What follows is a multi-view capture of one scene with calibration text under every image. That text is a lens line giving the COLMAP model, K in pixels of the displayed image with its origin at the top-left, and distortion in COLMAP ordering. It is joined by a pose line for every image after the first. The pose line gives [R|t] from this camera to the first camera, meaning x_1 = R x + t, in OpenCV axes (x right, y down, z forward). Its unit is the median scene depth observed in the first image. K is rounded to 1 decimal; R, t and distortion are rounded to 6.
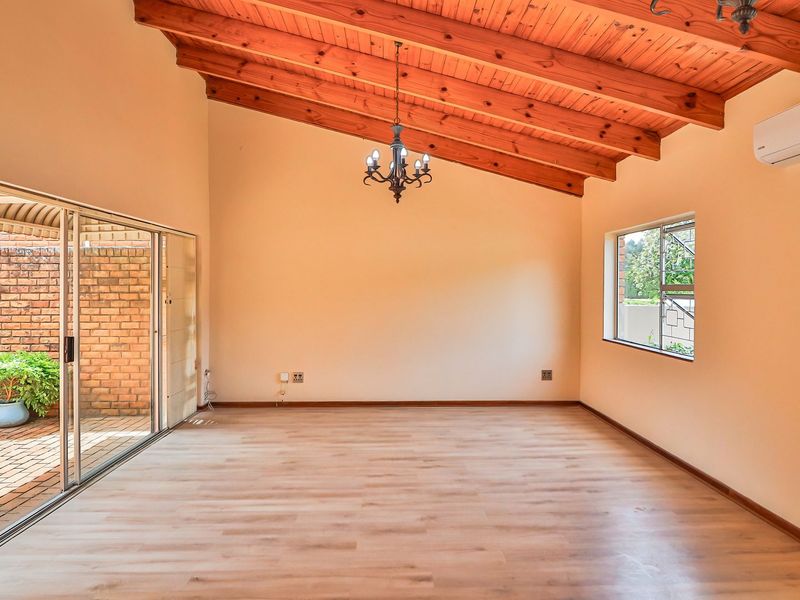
lens RADIAL K [[556.5, 0, 399.1], [0, 556.5, 288.8], [0, 0, 1]] dist [0.000875, -0.008189]
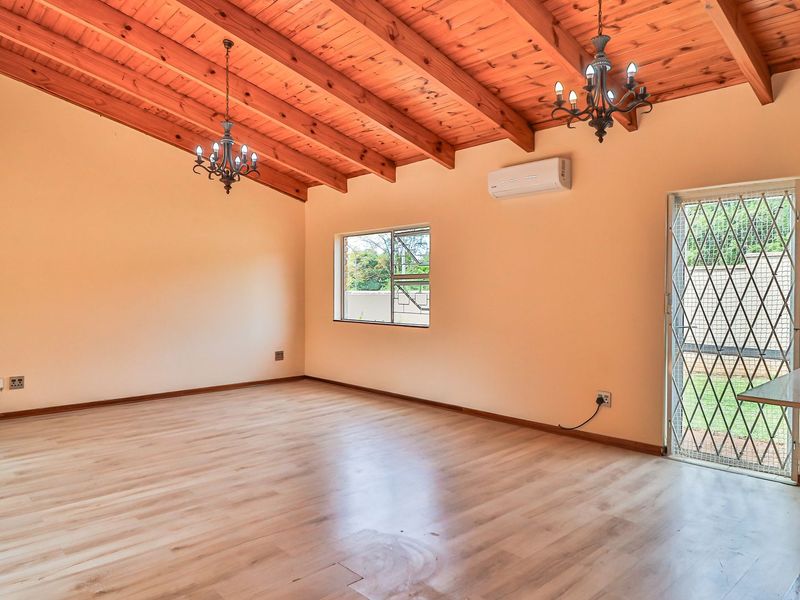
lens RADIAL K [[556.5, 0, 399.1], [0, 556.5, 288.8], [0, 0, 1]] dist [0.000875, -0.008189]
pose [[0.752497, -0.003836, 0.658585, -0.369247], [0.004833, 0.999988, 0.000302, 0.023774], [-0.658578, 0.002956, 0.752506, -0.020786]]
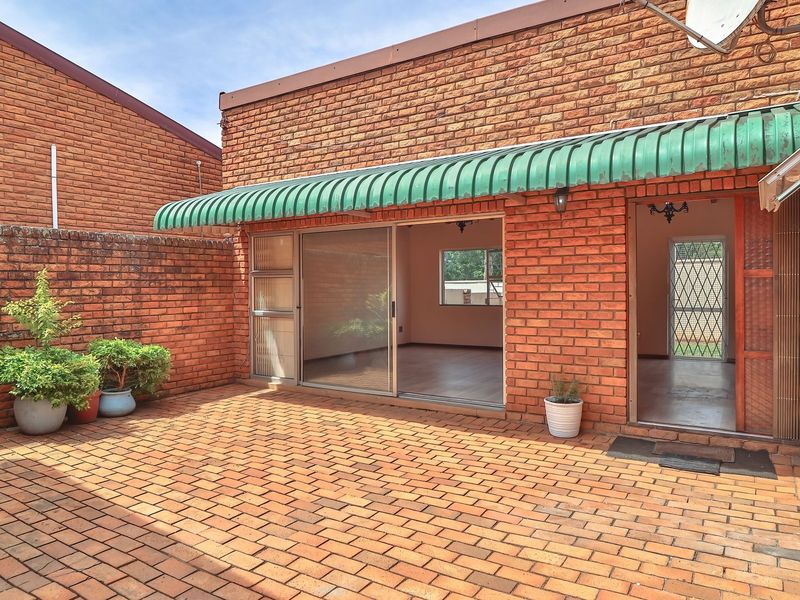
lens RADIAL K [[556.5, 0, 399.1], [0, 556.5, 288.8], [0, 0, 1]] dist [0.000875, -0.008189]
pose [[0.564542, -0.008884, 0.825356, -1.426370], [0.011605, 0.999929, 0.002825, 0.031652], [-0.825323, 0.007983, 0.564605, 0.041007]]
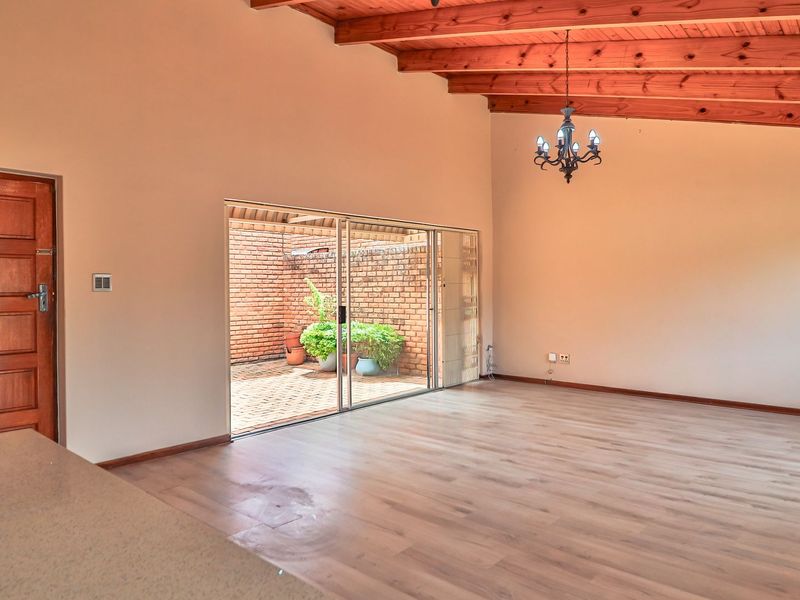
lens RADIAL K [[548.7, 0, 402.6], [0, 548.7, 289.0], [0, 0, 1]] dist [-0.002419, -0.005329]
pose [[0.732580, -0.002895, -0.680675, 0.367531], [0.005927, 0.999980, 0.002126, 0.028969], [0.680655, -0.005591, 0.732583, 0.041158]]
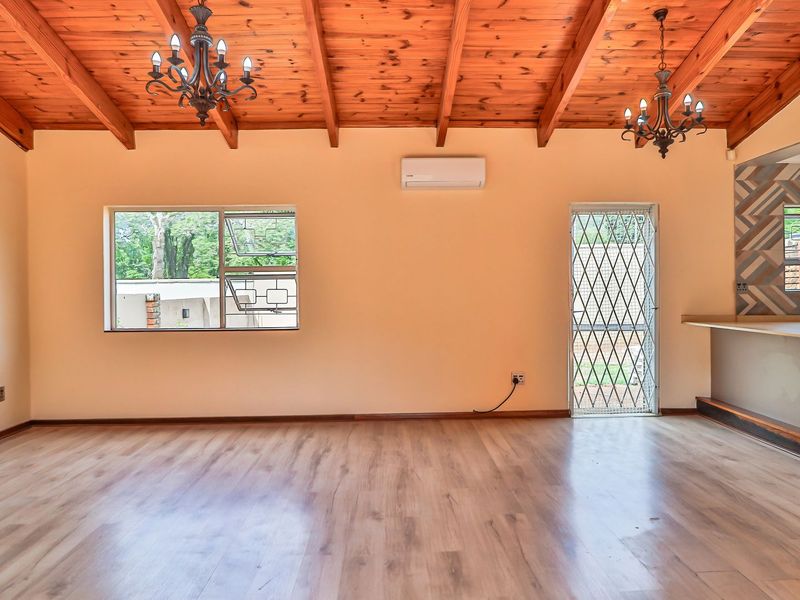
lens RADIAL K [[559.5, 0, 403.8], [0, 559.5, 288.5], [0, 0, 1]] dist [-0.003916, -0.009106]
pose [[-0.009210, -0.007939, 0.999926, -0.535783], [0.012432, 0.999890, 0.008053, 0.027809], [-0.999880, 0.012505, -0.009110, 0.614990]]
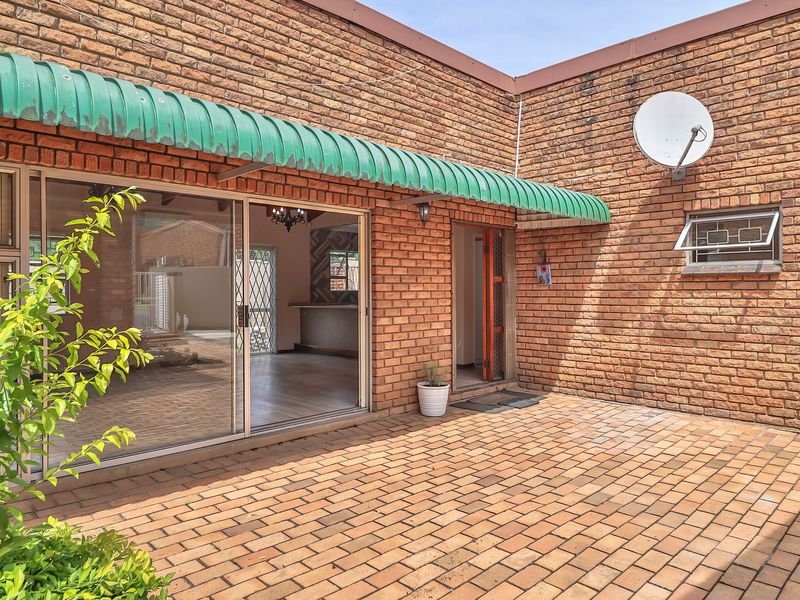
lens RADIAL K [[559.5, 0, 403.8], [0, 559.5, 288.5], [0, 0, 1]] dist [-0.003916, -0.009106]
pose [[-0.697804, 0.000676, 0.716288, -1.232649], [0.003513, 0.999991, 0.002478, 0.035237], [-0.716280, 0.004246, -0.697800, 1.183149]]
